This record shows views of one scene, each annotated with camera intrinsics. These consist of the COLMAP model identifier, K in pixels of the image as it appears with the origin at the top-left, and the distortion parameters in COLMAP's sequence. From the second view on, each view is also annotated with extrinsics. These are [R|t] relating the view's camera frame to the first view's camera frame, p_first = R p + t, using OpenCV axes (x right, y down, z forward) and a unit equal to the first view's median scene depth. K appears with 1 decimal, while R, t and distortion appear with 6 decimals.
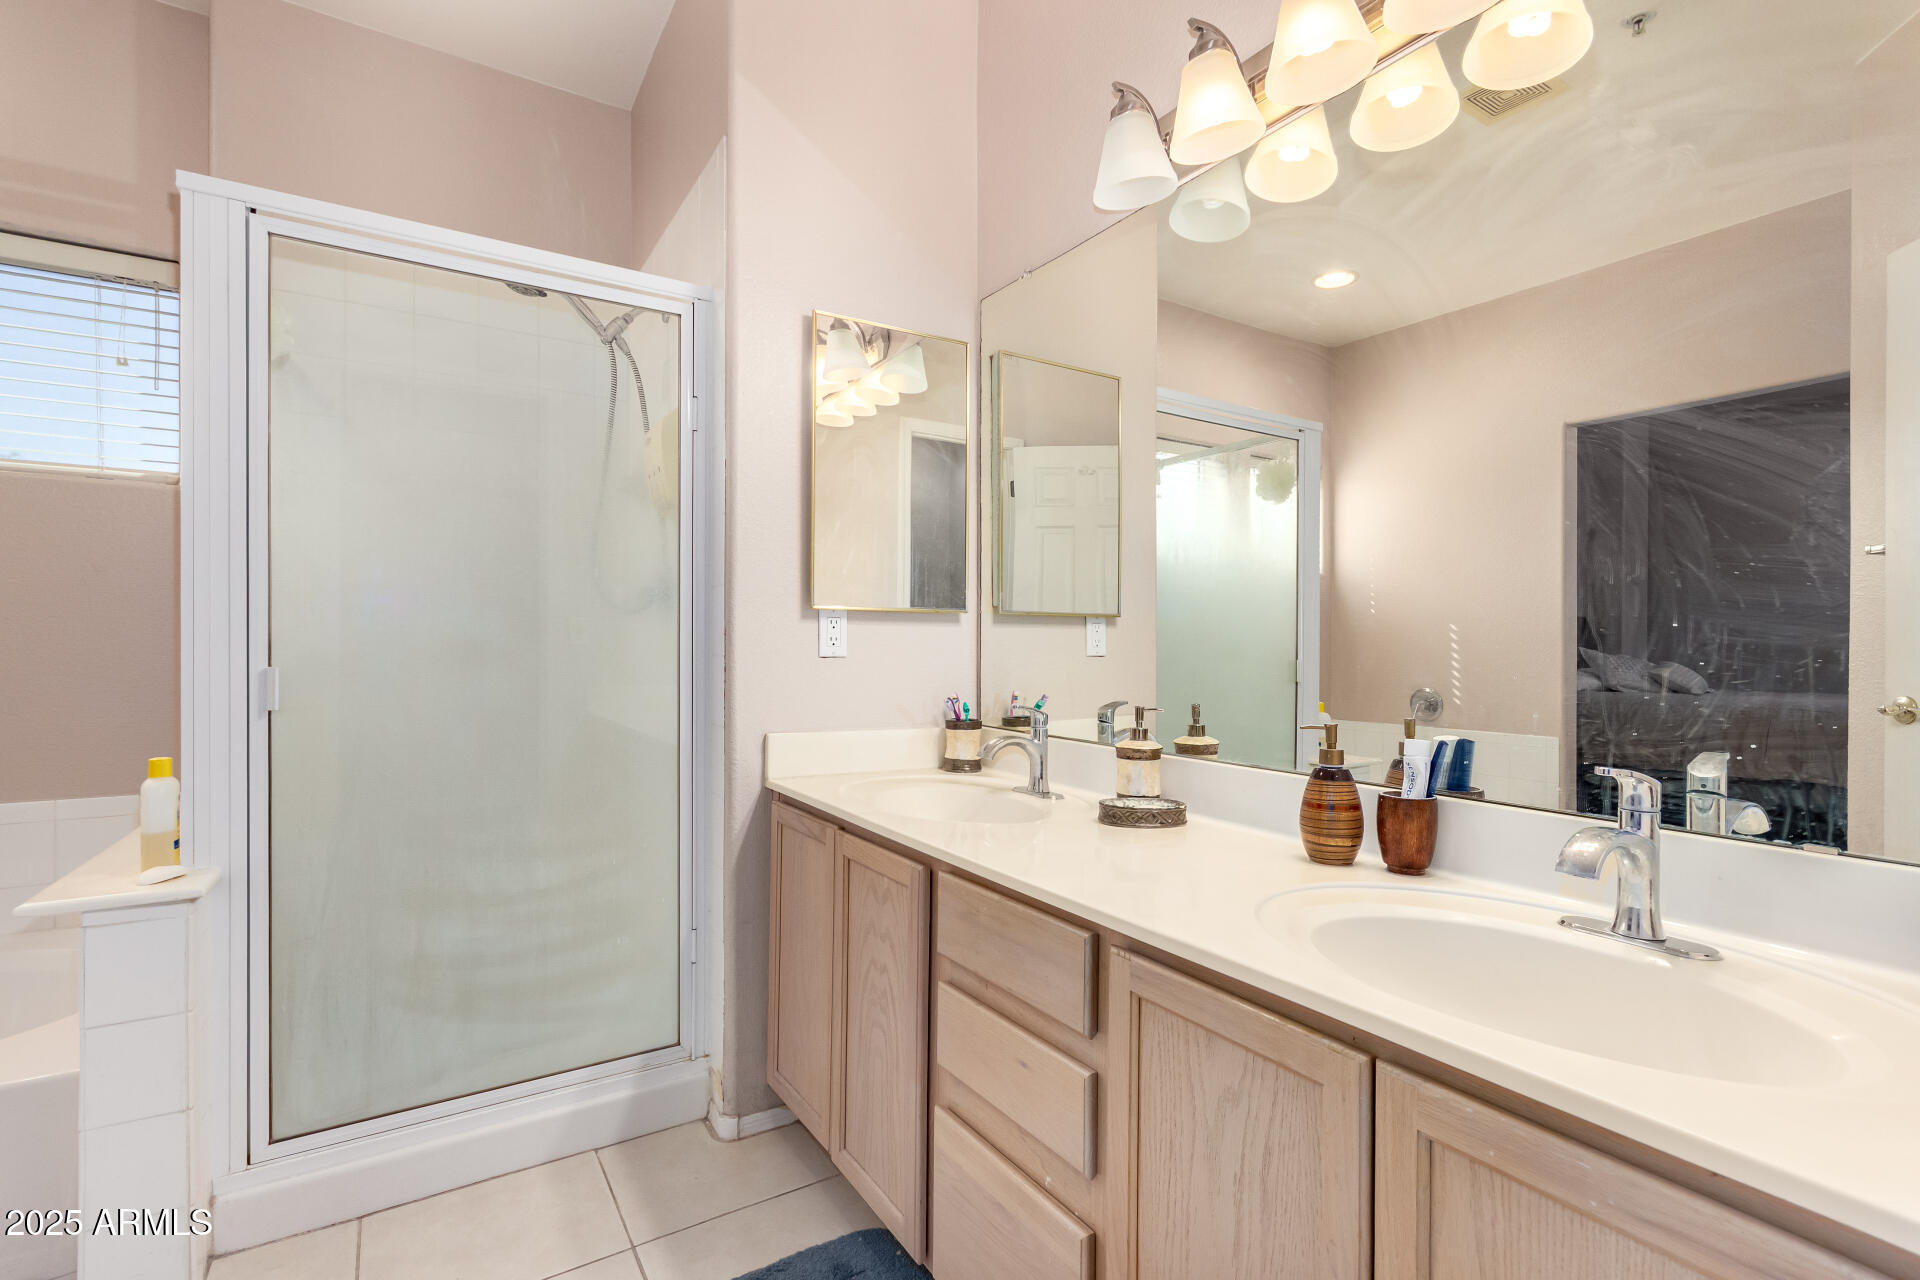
lens RADIAL K [[888.5, 0, 961.8], [0, 888.5, 641.8], [0, 0, 1]] dist [0.005896, -0.000736]
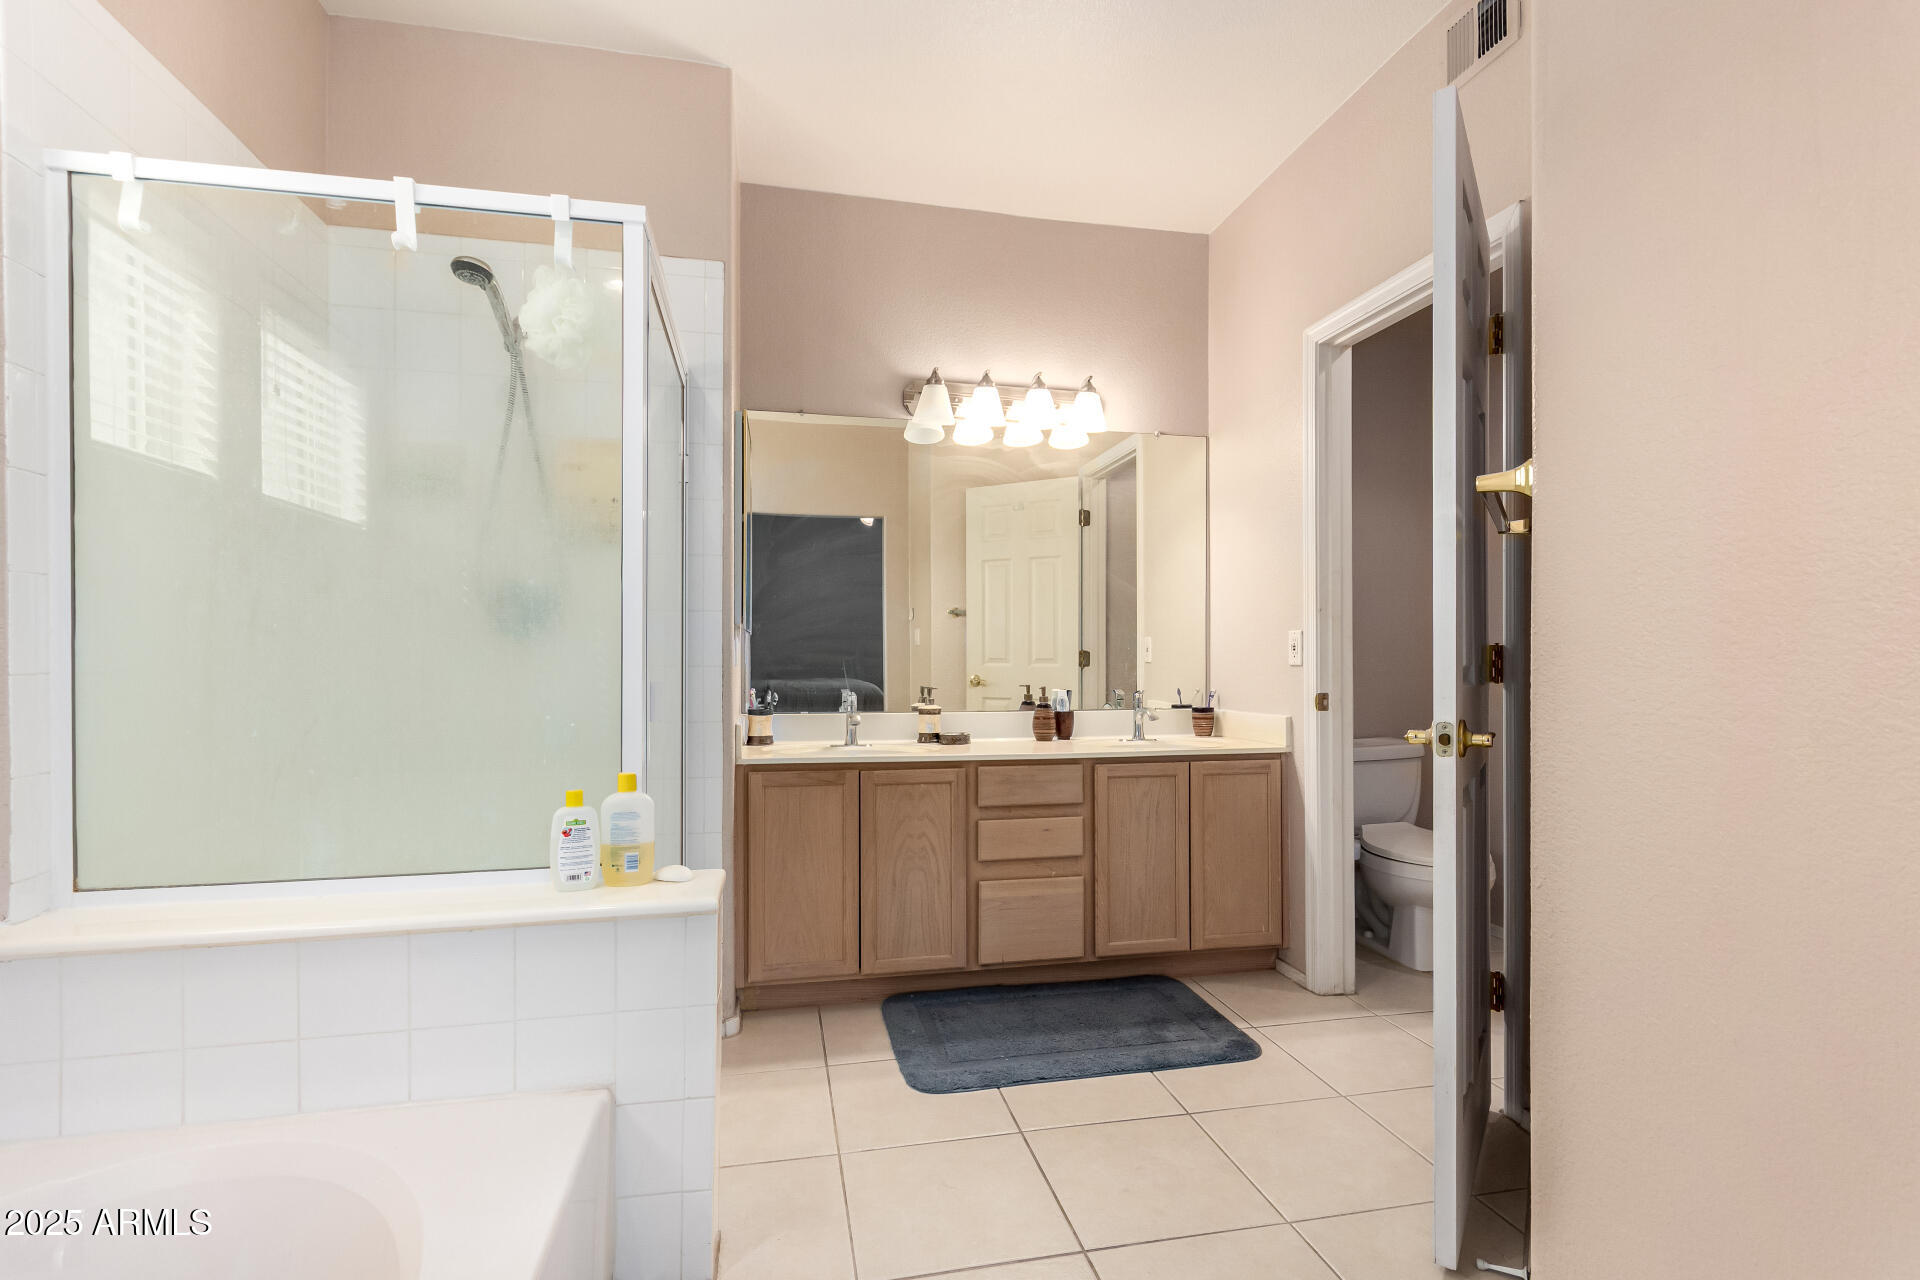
lens RADIAL K [[888.5, 0, 958.6], [0, 888.5, 650.9], [0, 0, 1]] dist [0.005896, -0.000736]
pose [[0.357690, 0.002733, 0.933837, -1.987865], [0.003891, 0.999983, -0.004417, 0.002161], [-0.933832, 0.005214, 0.357673, 0.322739]]
